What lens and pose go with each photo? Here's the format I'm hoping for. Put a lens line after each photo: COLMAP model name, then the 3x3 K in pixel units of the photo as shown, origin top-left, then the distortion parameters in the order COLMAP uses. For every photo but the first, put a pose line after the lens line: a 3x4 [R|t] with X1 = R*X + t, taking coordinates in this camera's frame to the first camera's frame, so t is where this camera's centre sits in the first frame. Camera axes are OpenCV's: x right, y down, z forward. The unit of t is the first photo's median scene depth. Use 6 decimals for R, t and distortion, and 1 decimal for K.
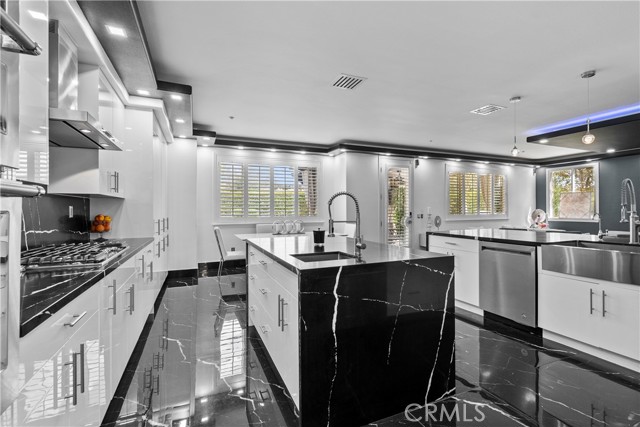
lens RADIAL K [[295.4, 0, 321.1], [0, 295.4, 210.4], [0, 0, 1]] dist [0.004819, 0.000903]
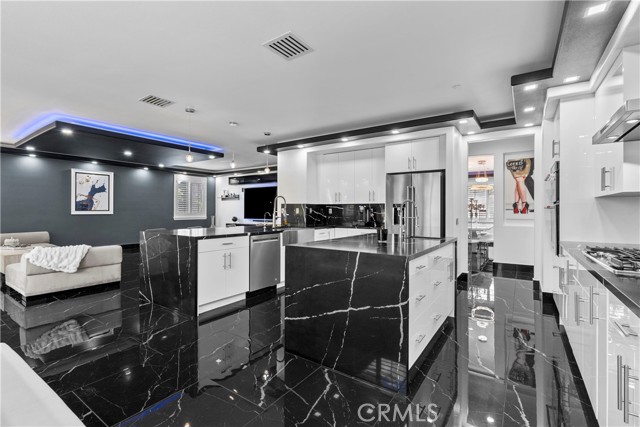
lens RADIAL K [[295.4, 0, 320.6], [0, 295.4, 211.4], [0, 0, 1]] dist [0.004819, 0.000903]
pose [[-0.533503, -0.000947, 0.845798, -0.592406], [0.001284, 0.999997, 0.001929, 0.000716], [-0.845797, 0.002115, -0.533500, 1.294175]]
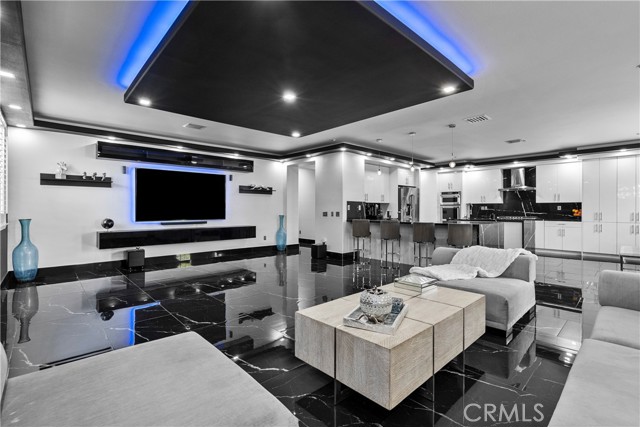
lens RADIAL K [[295.4, 0, 319.5], [0, 295.4, 210.2], [0, 0, 1]] dist [0.004819, 0.000903]
pose [[-0.942586, 0.003838, -0.333940, 0.461743], [0.001614, 0.999975, 0.006936, 0.002114], [0.333958, 0.005998, -0.942569, 1.721945]]
